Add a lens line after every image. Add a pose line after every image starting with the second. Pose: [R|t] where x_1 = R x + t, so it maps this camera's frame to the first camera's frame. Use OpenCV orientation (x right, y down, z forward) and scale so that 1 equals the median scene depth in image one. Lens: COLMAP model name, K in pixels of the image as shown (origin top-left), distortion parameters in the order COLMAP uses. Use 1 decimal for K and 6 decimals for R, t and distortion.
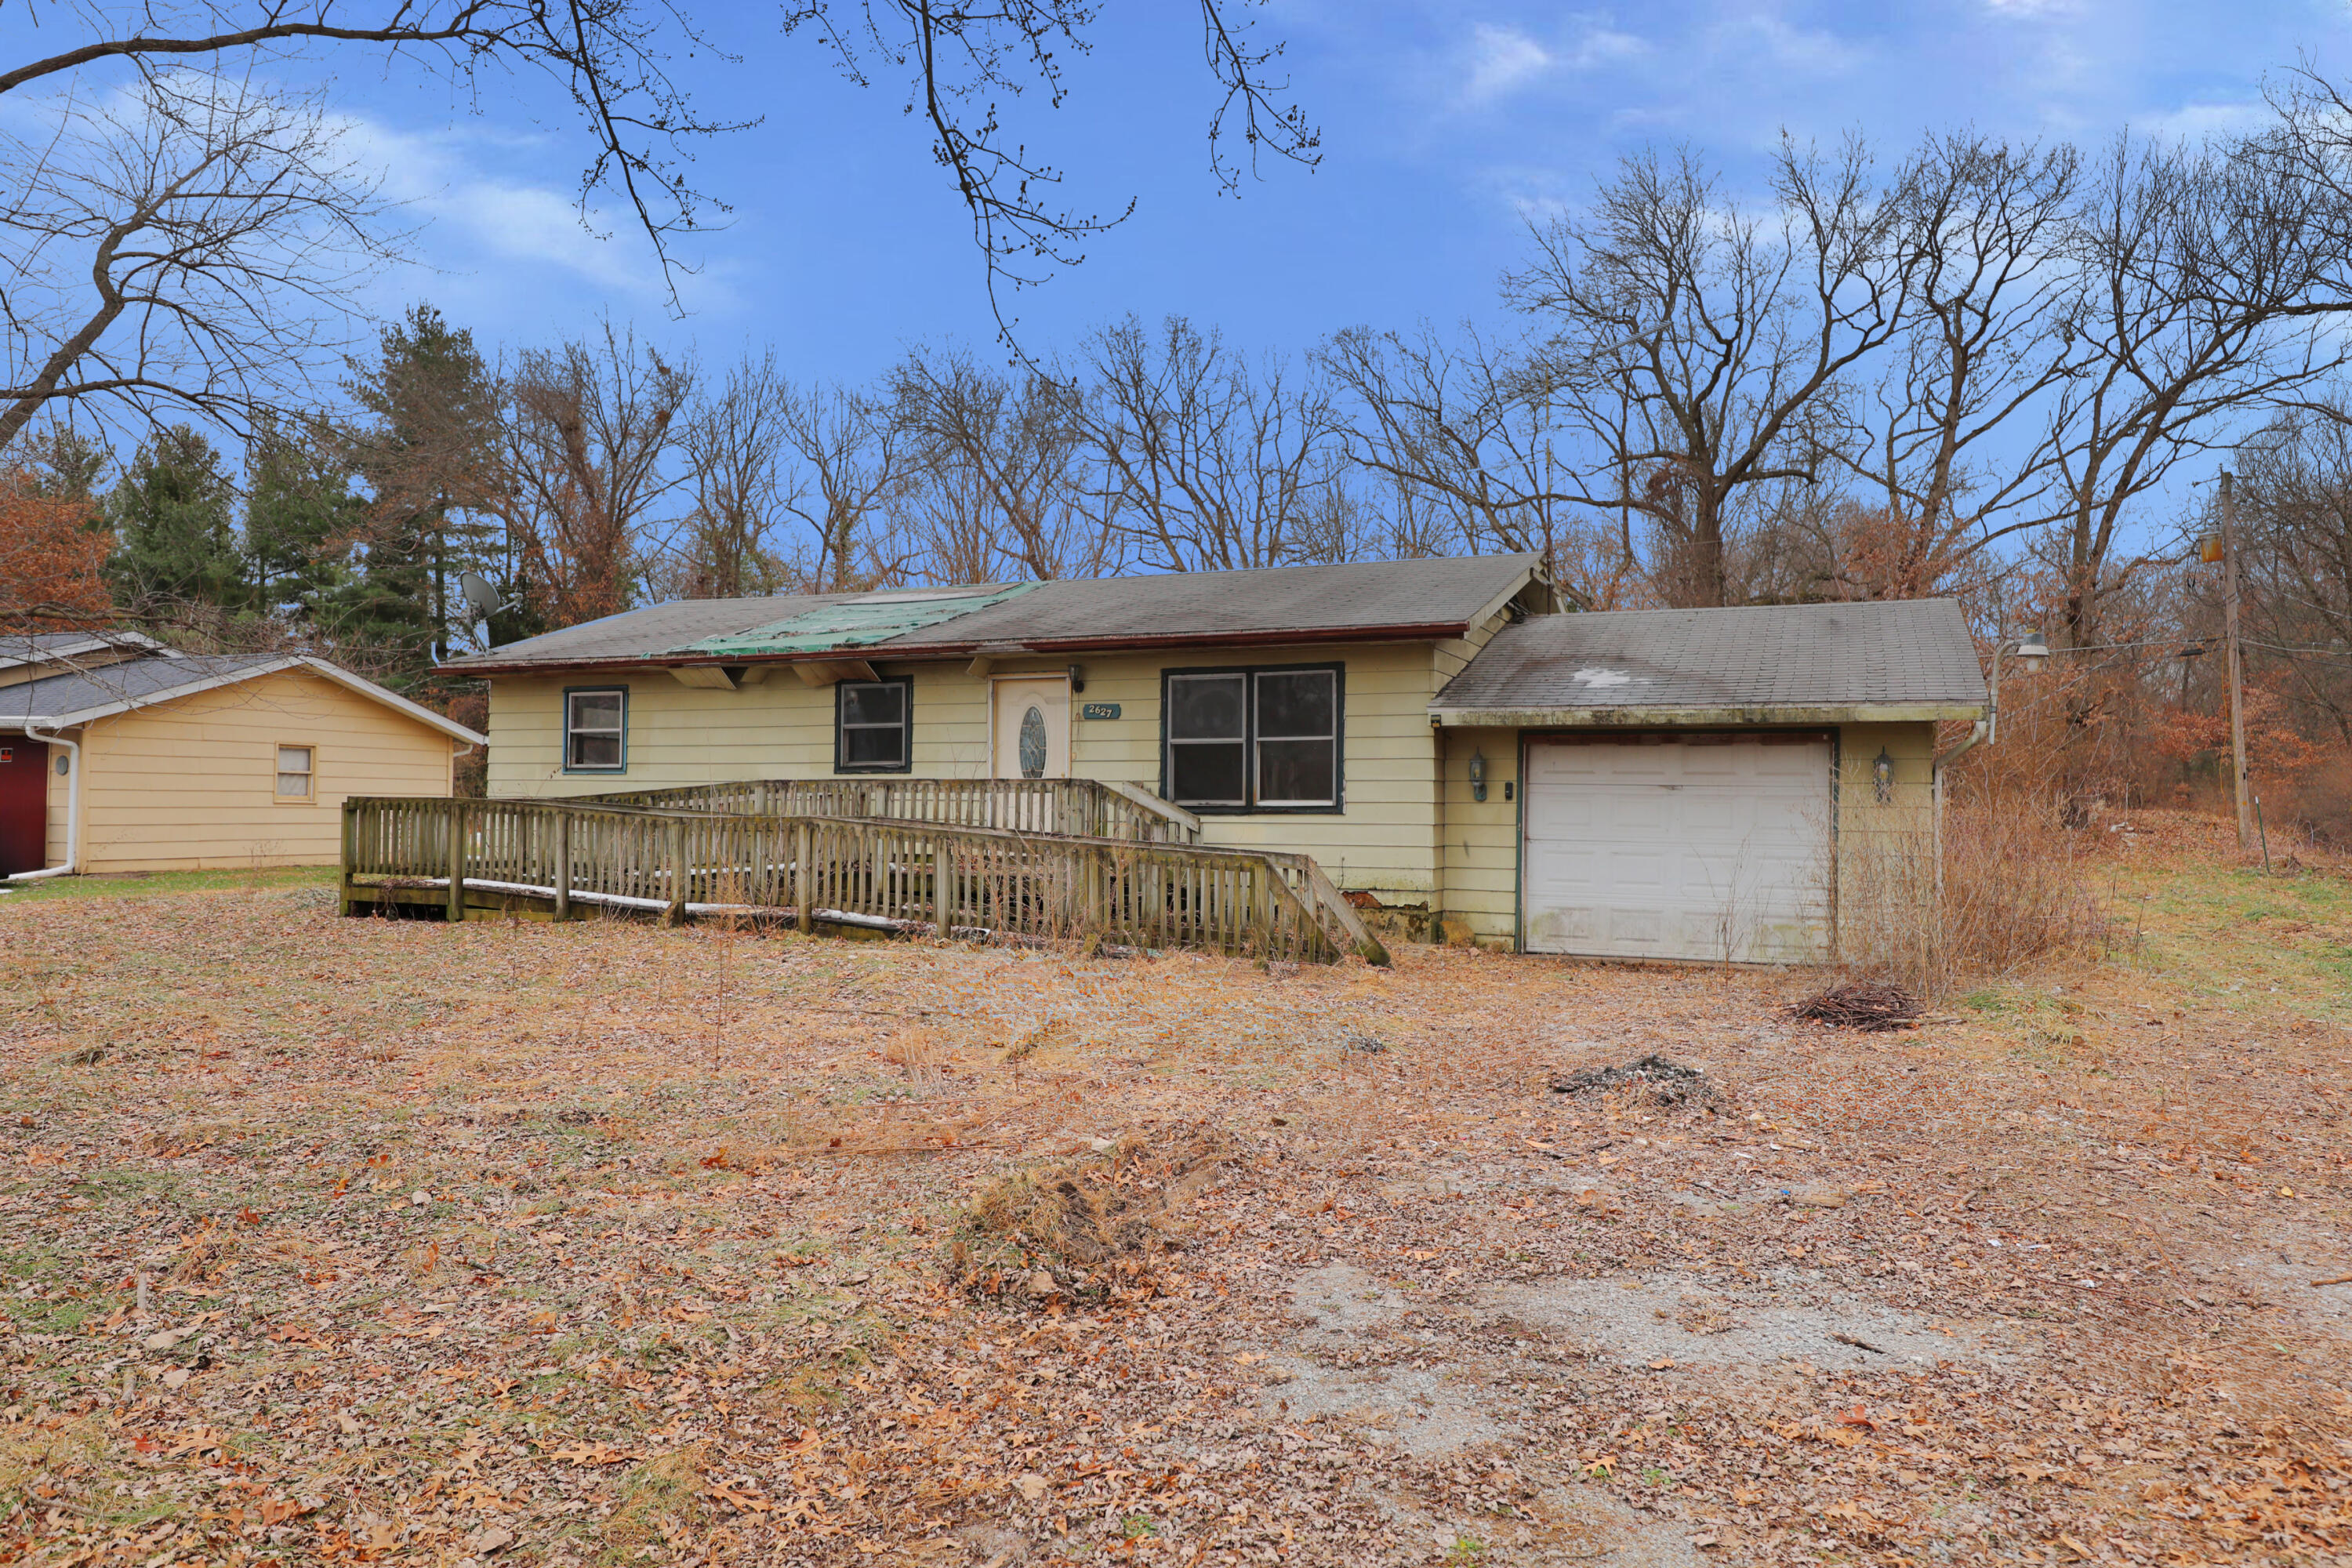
lens RADIAL K [[1588.5, 0, 1176.0], [0, 1588.5, 784.0], [0, 0, 1]] dist [0.004641, 0.001064]
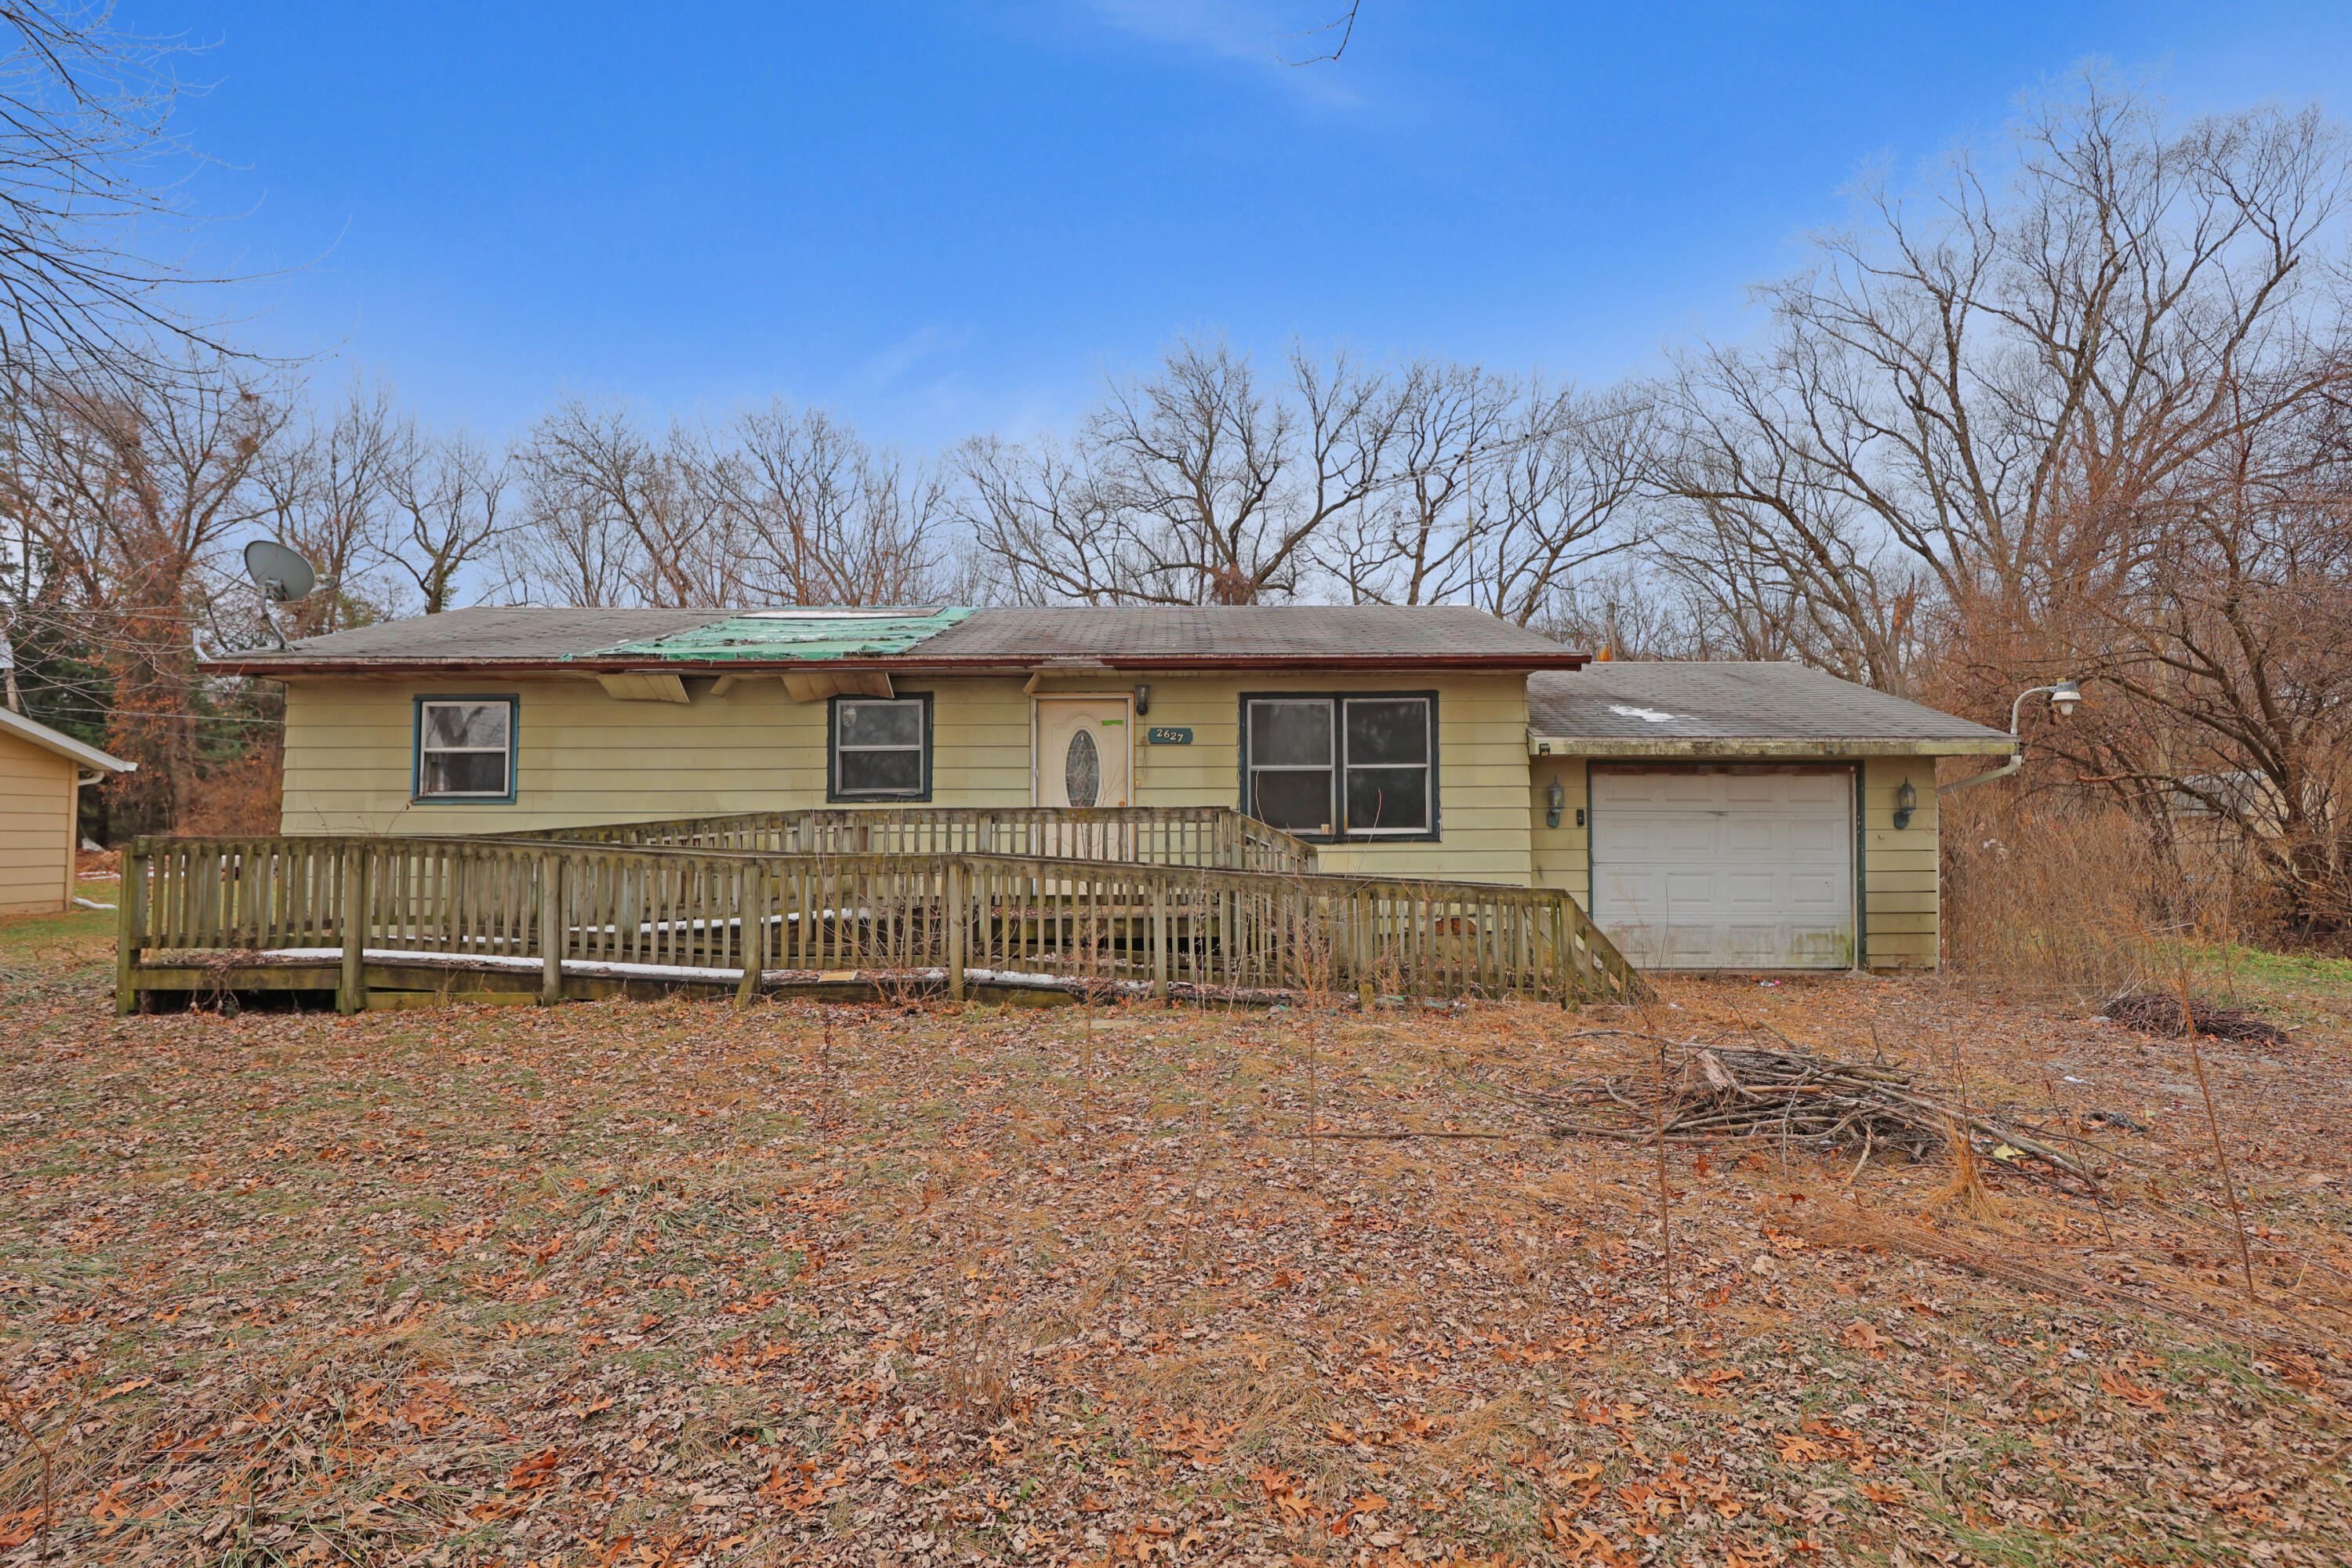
lens RADIAL K [[1172.9, 0, 1176.0], [0, 1172.9, 784.0], [0, 0, 1]] dist [0.002739, 0.001166]
pose [[0.910879, 0.006781, 0.412618, -0.331229], [0.004979, 0.999612, -0.027420, 0.001878], [-0.412643, 0.027030, 0.910491, 0.368771]]
